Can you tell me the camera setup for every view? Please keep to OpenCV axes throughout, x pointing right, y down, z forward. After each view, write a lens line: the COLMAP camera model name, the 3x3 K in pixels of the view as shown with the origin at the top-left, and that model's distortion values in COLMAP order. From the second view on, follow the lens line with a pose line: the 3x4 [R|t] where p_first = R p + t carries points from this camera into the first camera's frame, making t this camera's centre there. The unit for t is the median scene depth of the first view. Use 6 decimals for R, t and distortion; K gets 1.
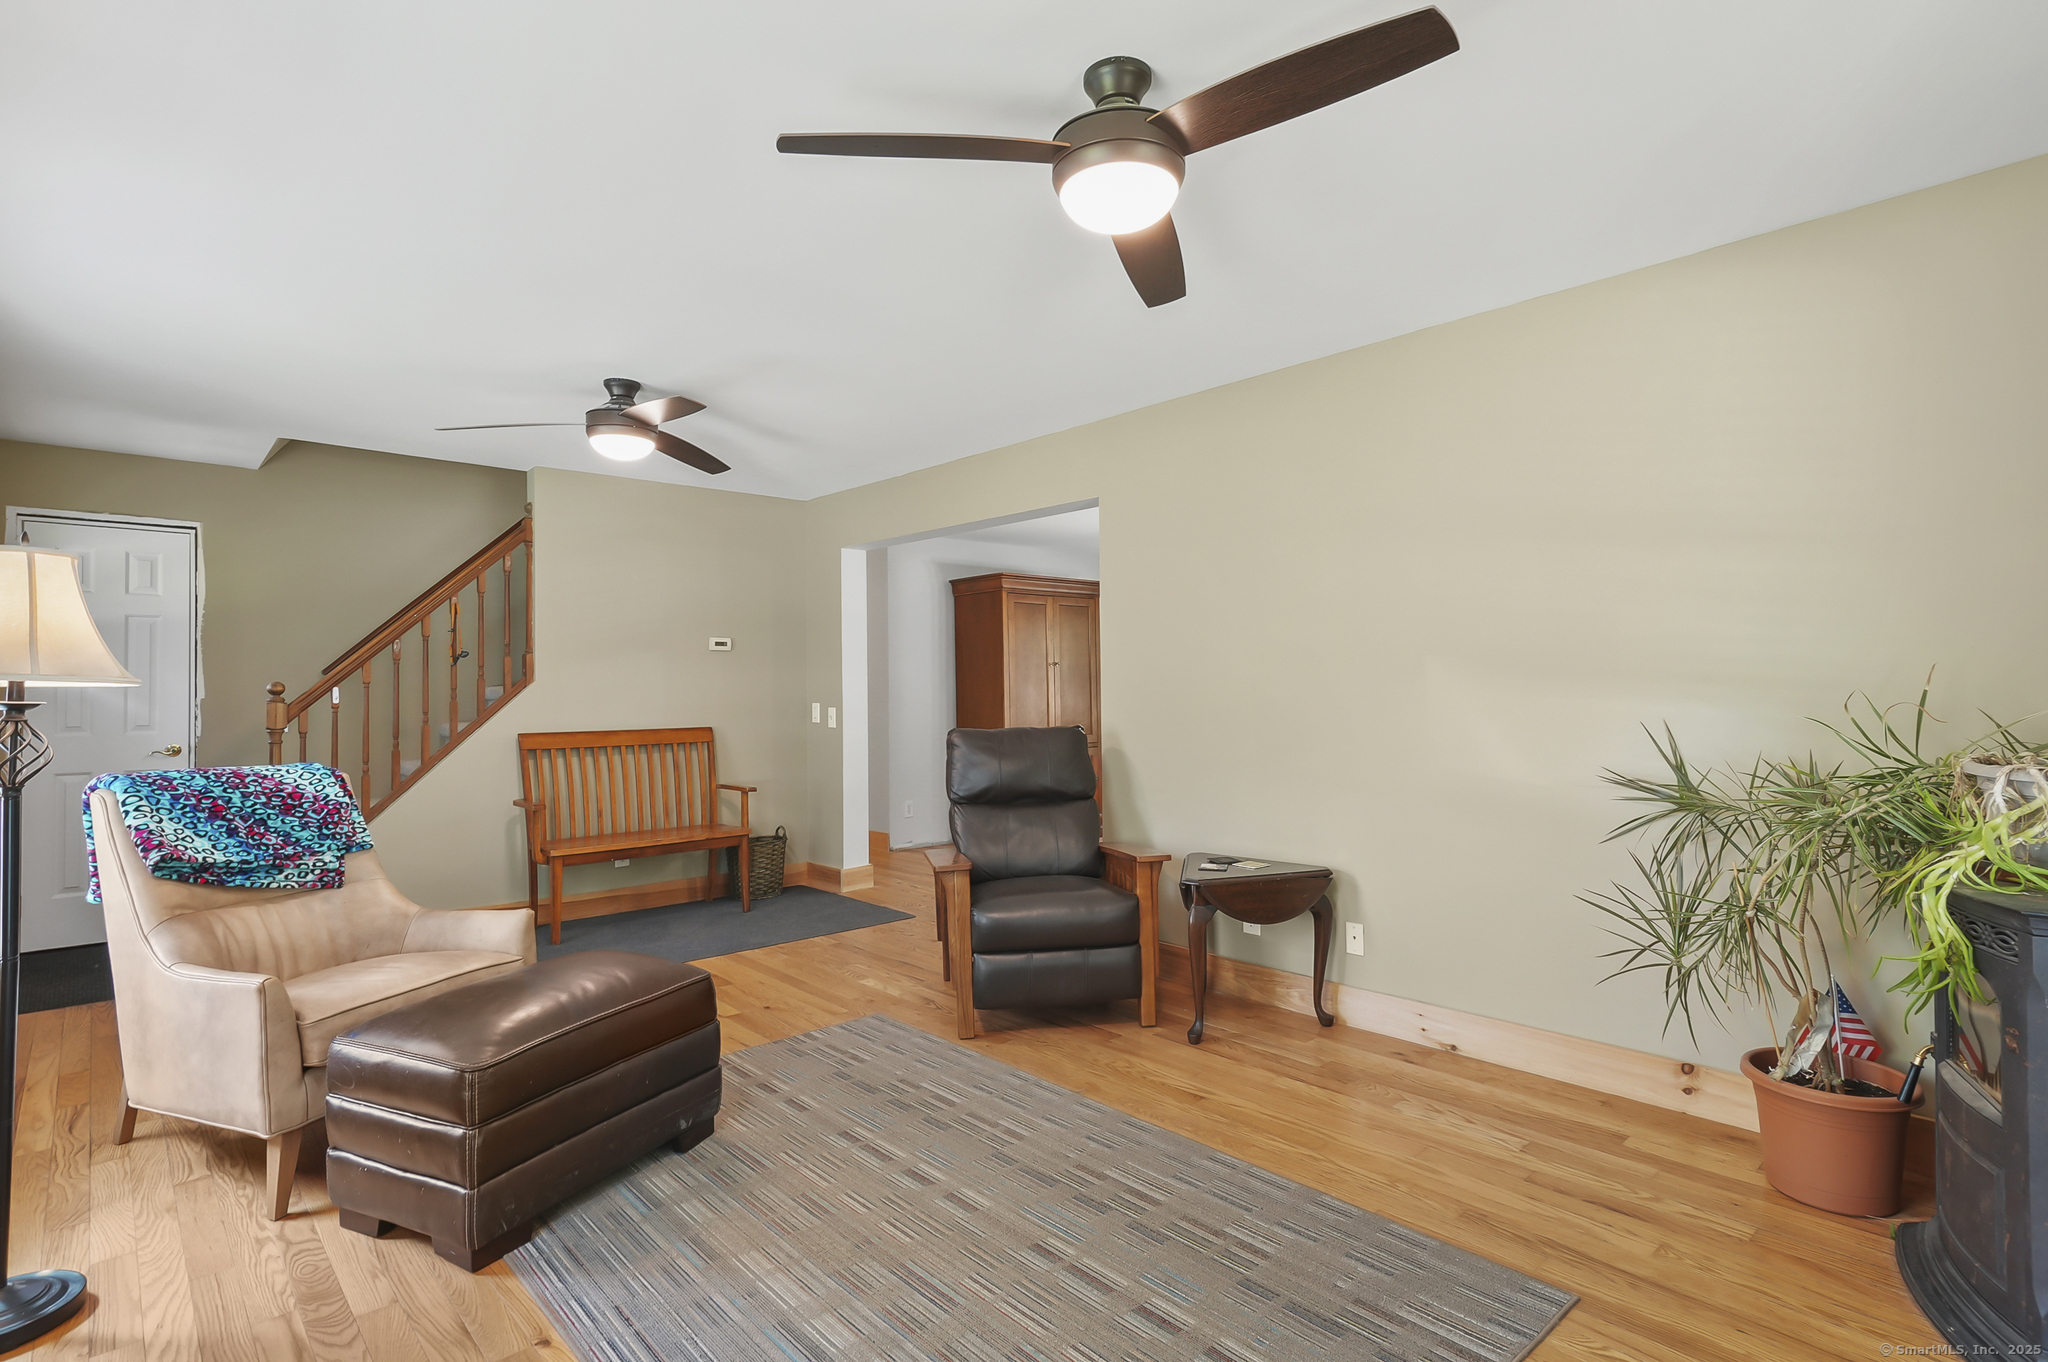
lens RADIAL K [[1021.2, 0, 1020.3], [0, 1021.2, 712.6], [0, 0, 1]] dist [-0.001258, -0.000653]
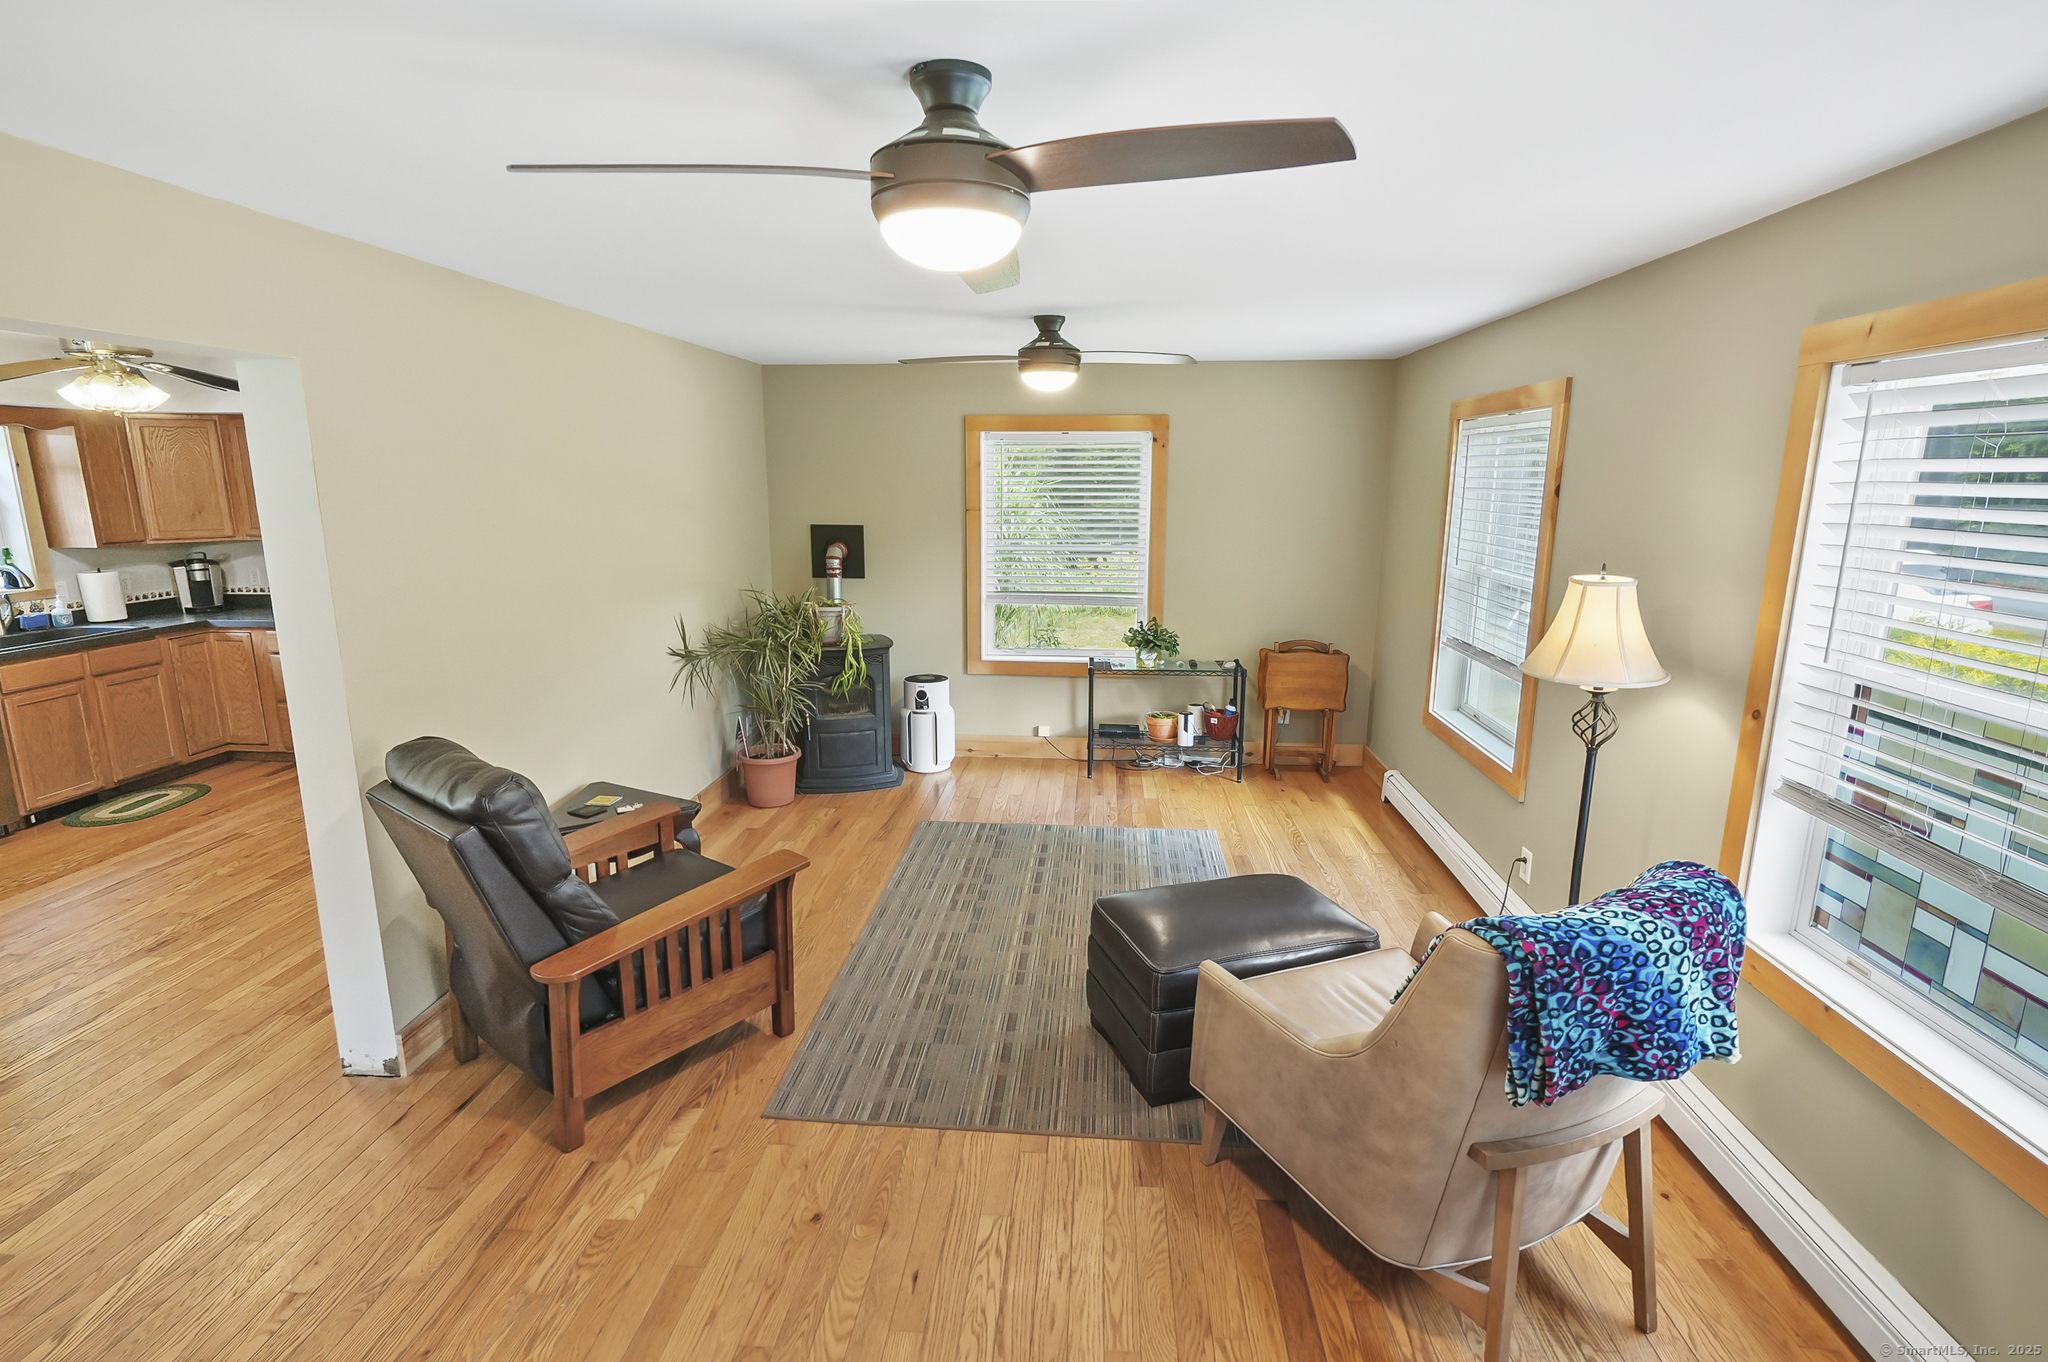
lens RADIAL K [[993.9, 0, 1021.9], [0, 993.9, 679.9], [0, 0, 1]] dist [-0.000133, -0.001413]
pose [[-0.691959, -0.136407, 0.708933, -0.986296], [0.021360, 0.977689, 0.208968, -0.219483], [-0.721621, 0.159740, -0.673607, 1.729156]]
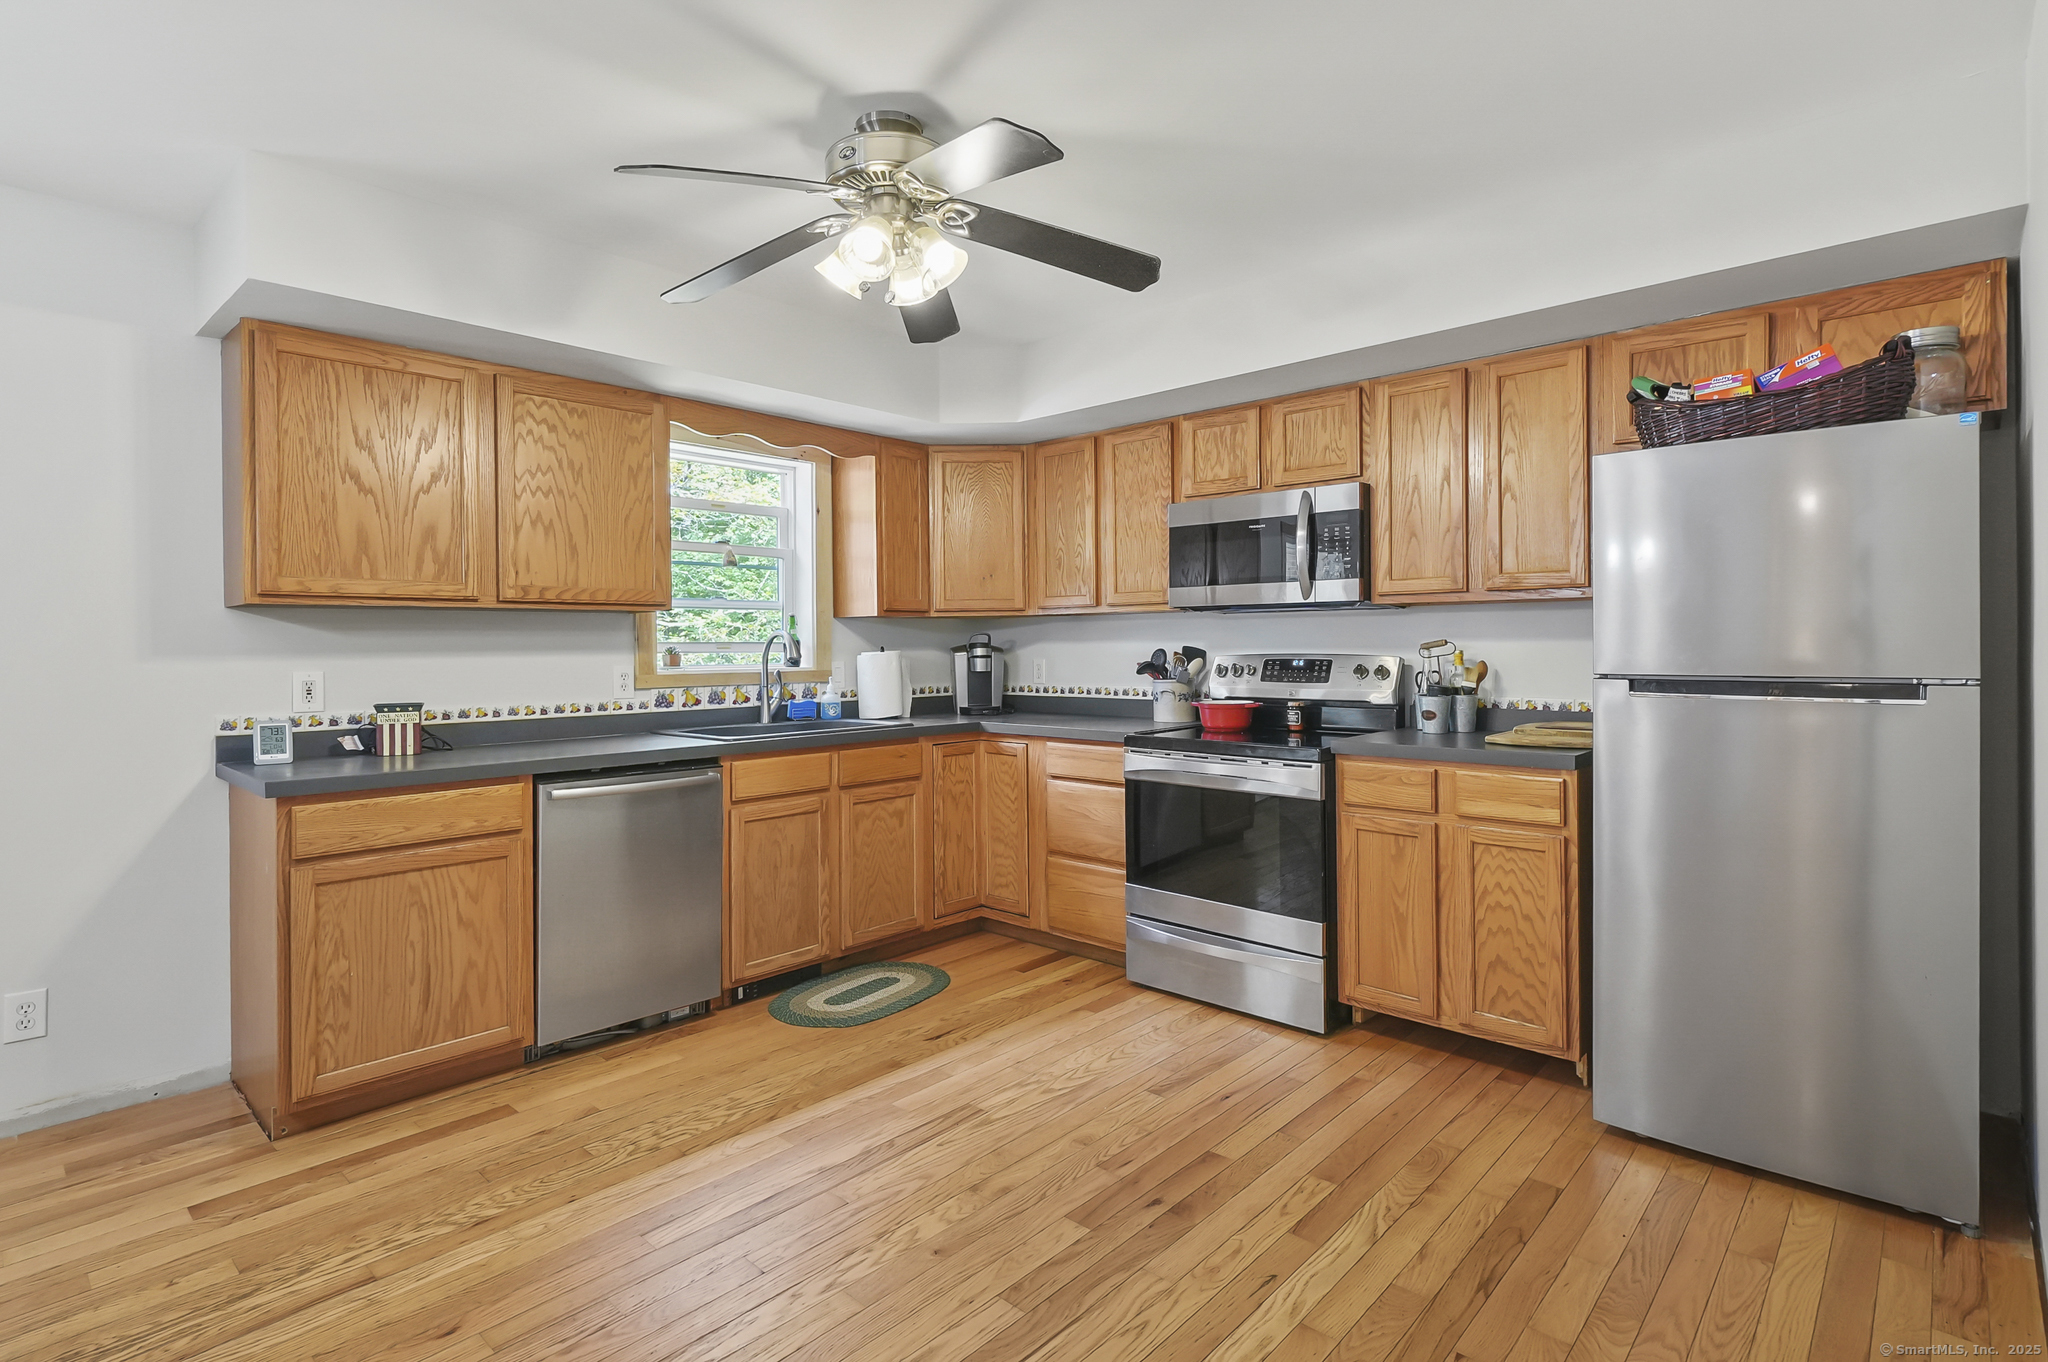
lens RADIAL K [[1003.6, 0, 1013.1], [0, 1003.6, 644.6], [0, 0, 1]] dist [-0.002671, -0.000886]
pose [[-0.095231, 0.014787, 0.995345, 0.185477], [0.027676, 0.999542, -0.012201, -0.043556], [-0.995070, 0.026385, -0.095597, 1.631494]]
